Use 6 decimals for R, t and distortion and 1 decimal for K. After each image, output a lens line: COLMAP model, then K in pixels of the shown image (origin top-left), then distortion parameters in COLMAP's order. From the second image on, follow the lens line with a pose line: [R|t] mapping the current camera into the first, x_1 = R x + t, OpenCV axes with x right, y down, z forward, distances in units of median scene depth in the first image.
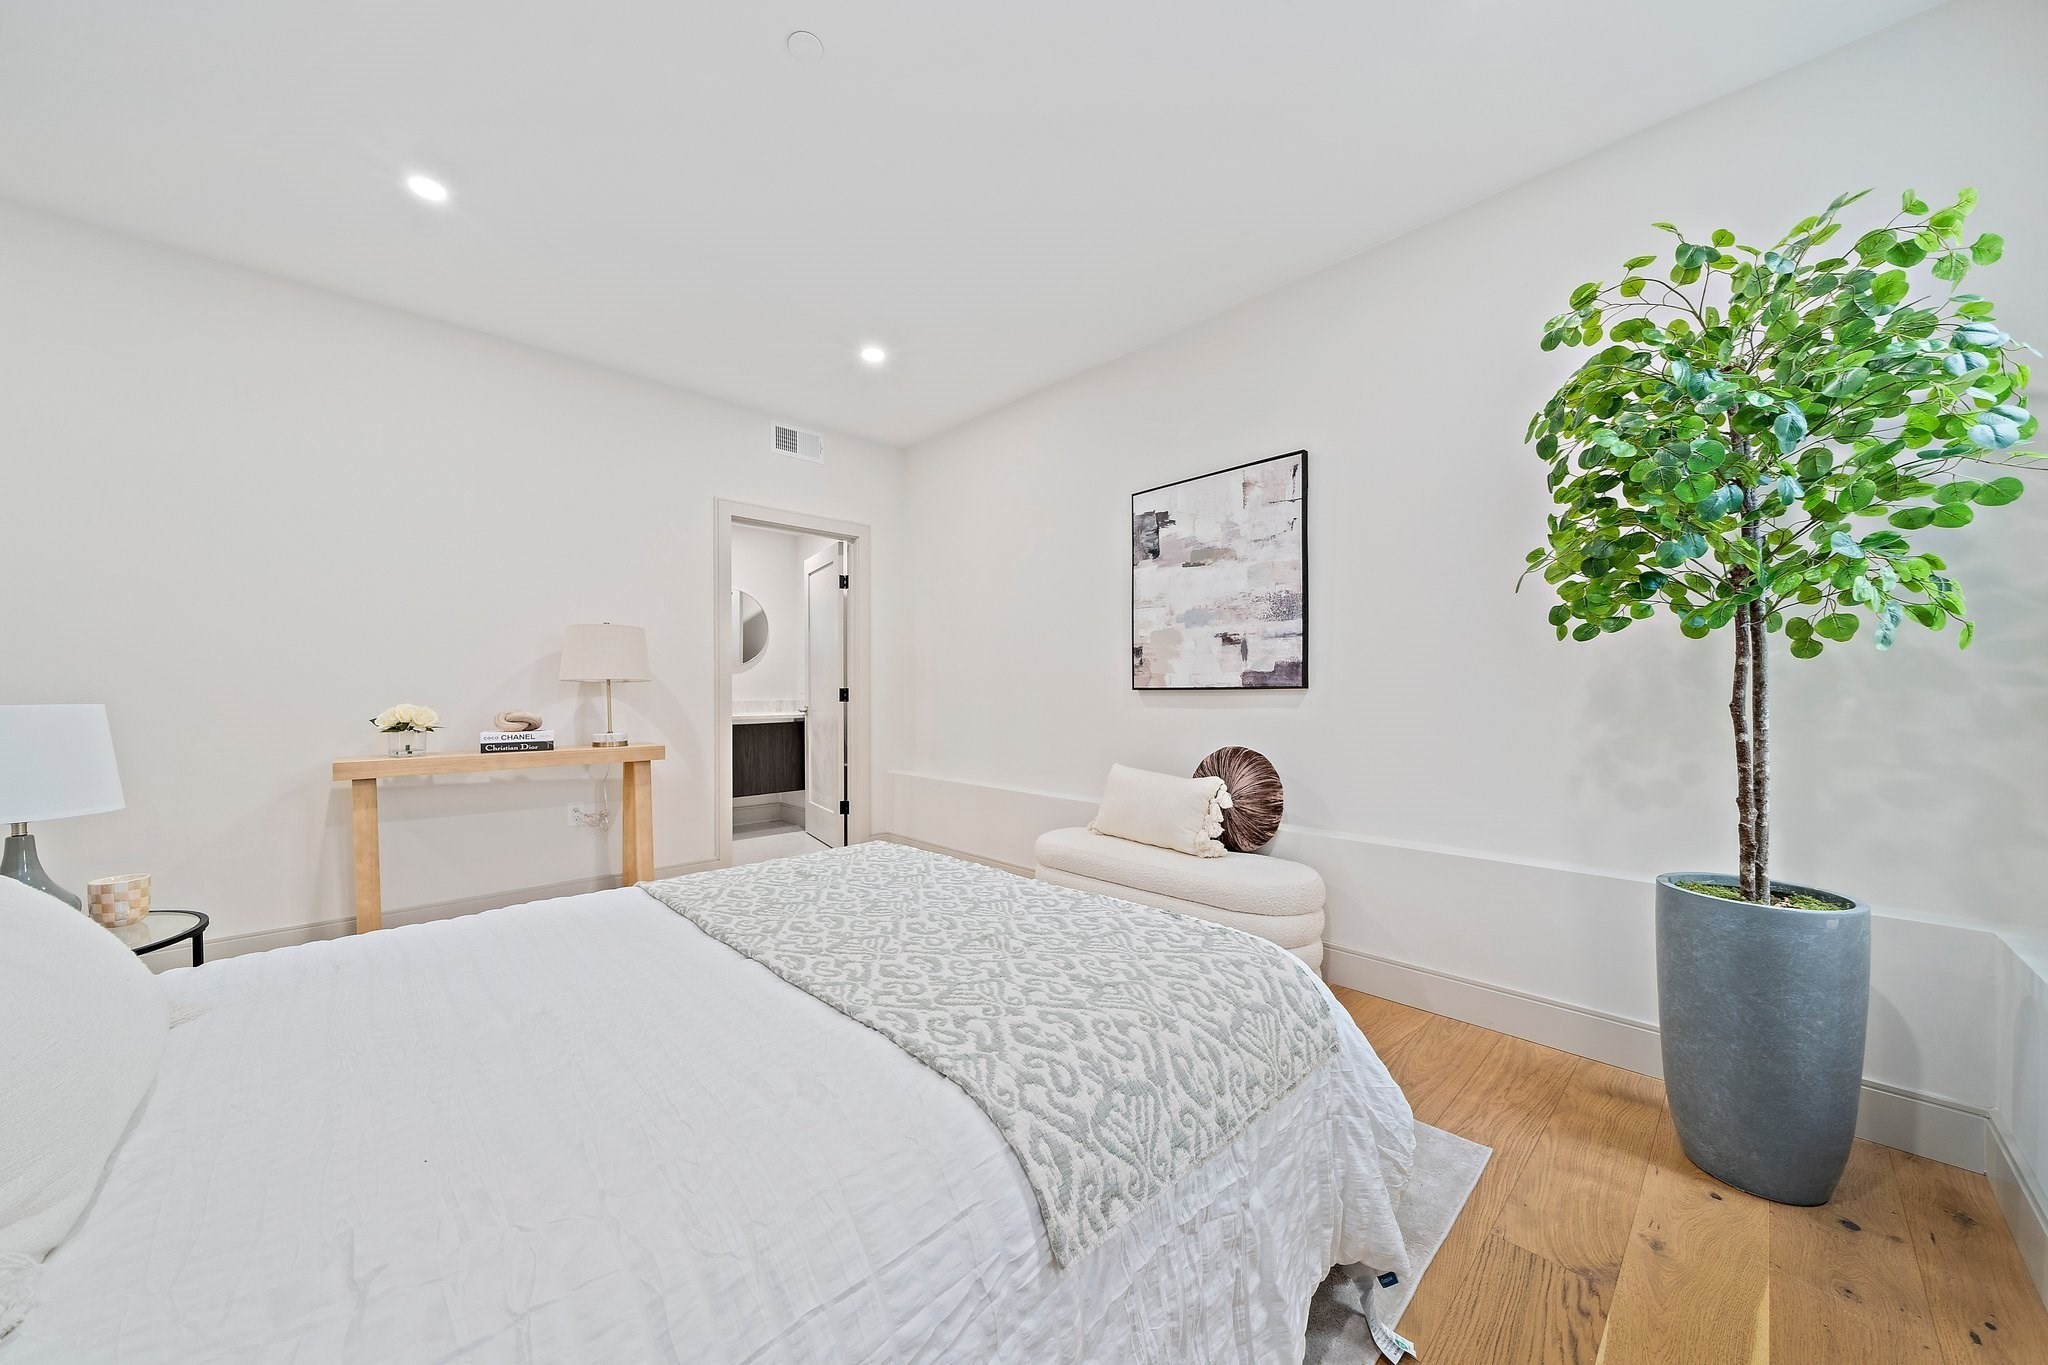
lens RADIAL K [[714.8, 0, 1018.4], [0, 714.8, 689.9], [0, 0, 1]] dist [-0.010646, 0.000341]
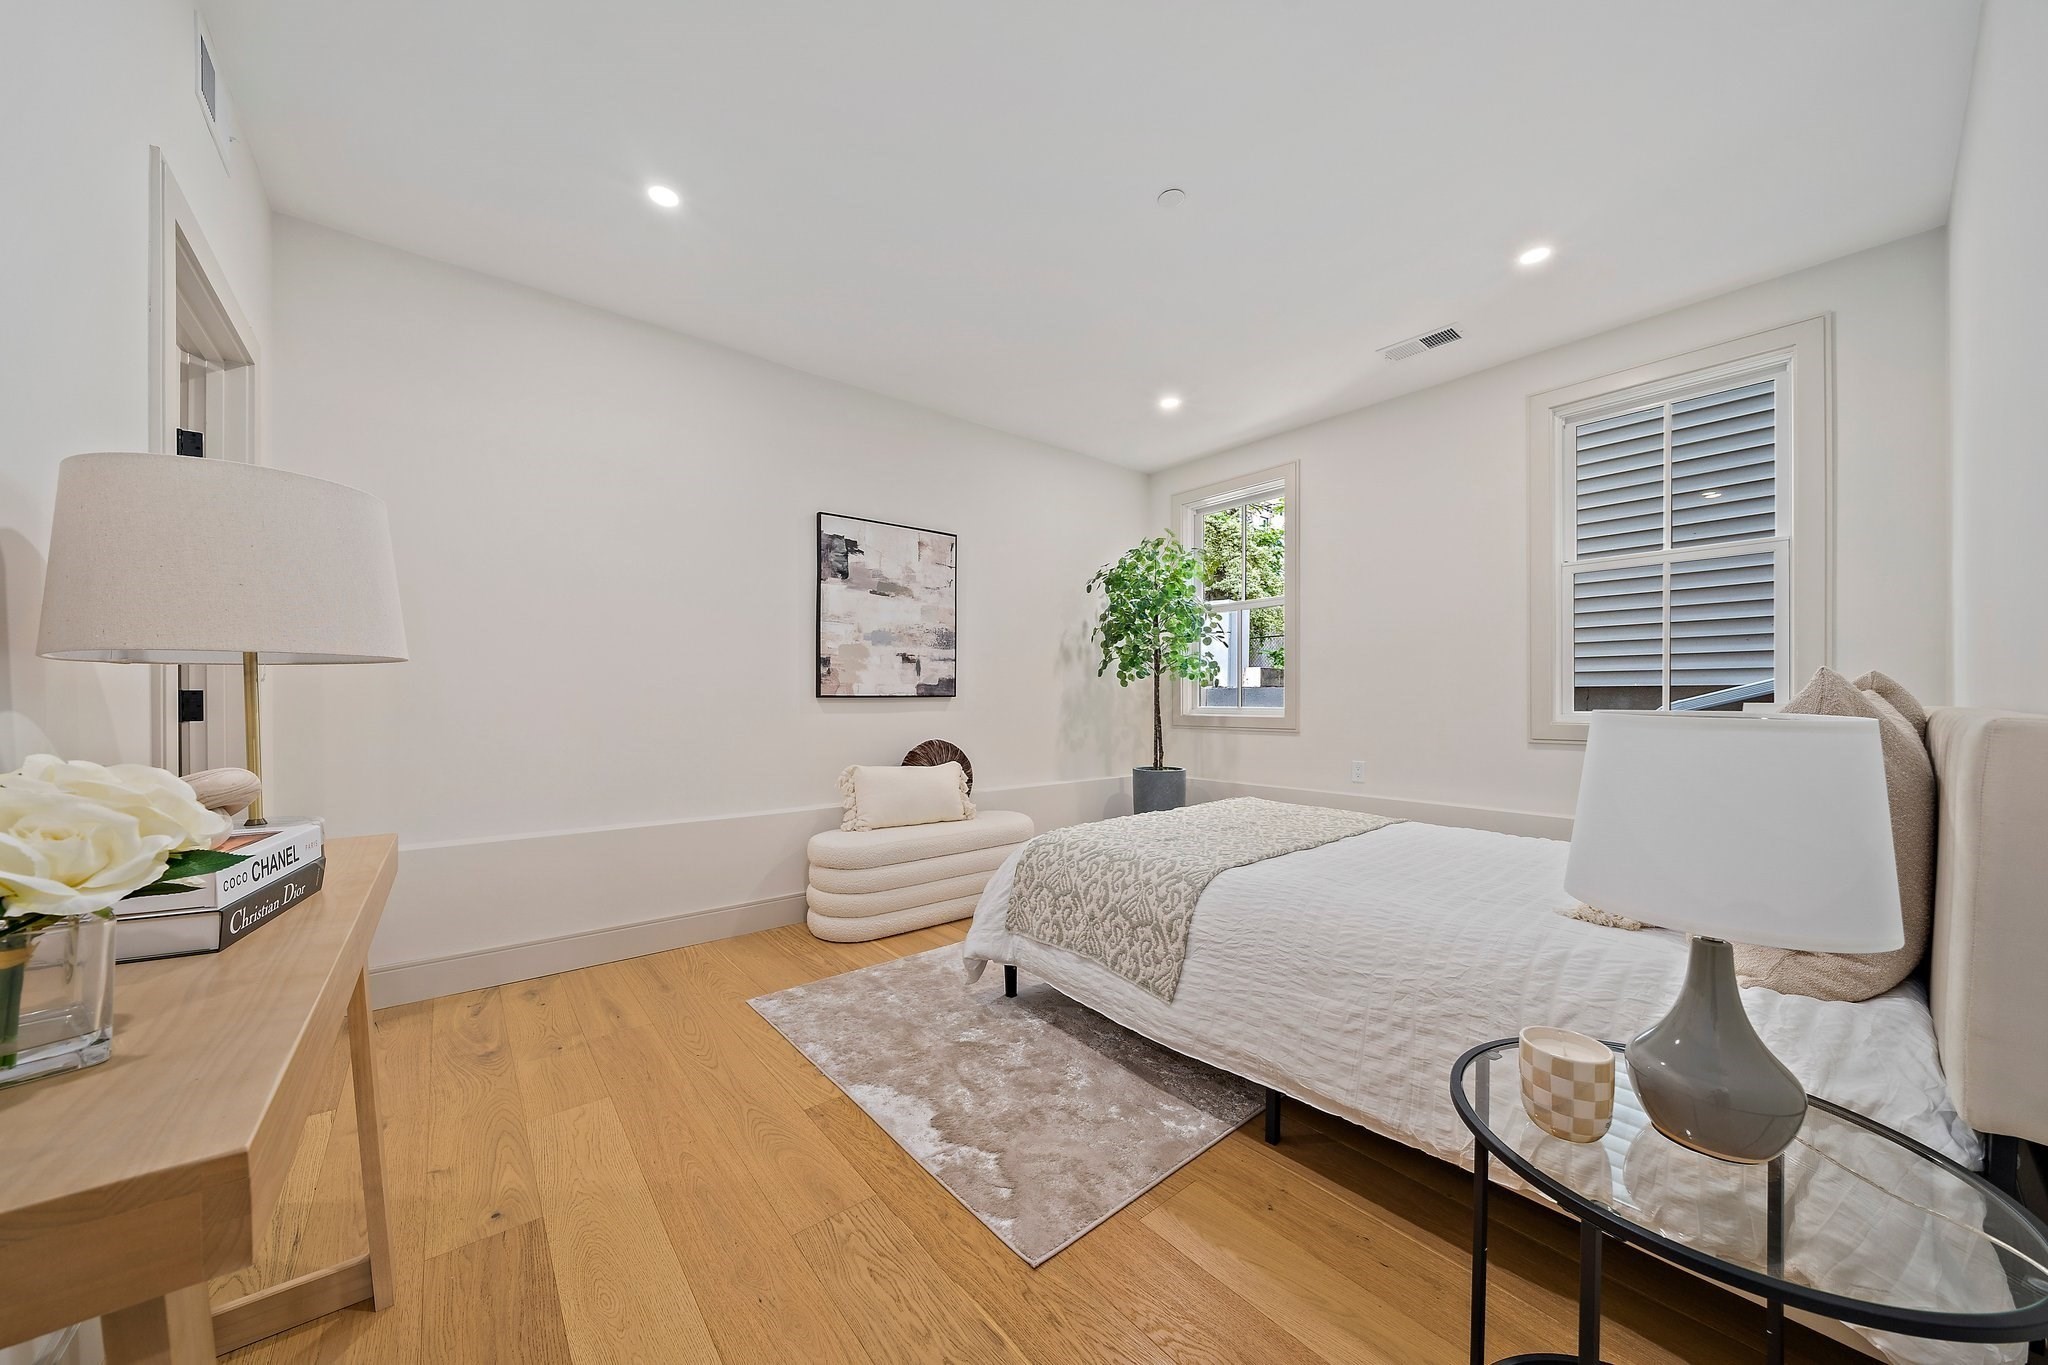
lens RADIAL K [[714.8, 0, 1002.0], [0, 714.8, 697.7], [0, 0, 1]] dist [-0.010646, 0.000341]
pose [[0.071081, 0.003346, 0.997465, -0.943279], [-0.001715, 0.999993, -0.003232, 0.003595], [-0.997469, -0.001481, 0.071087, 0.711045]]
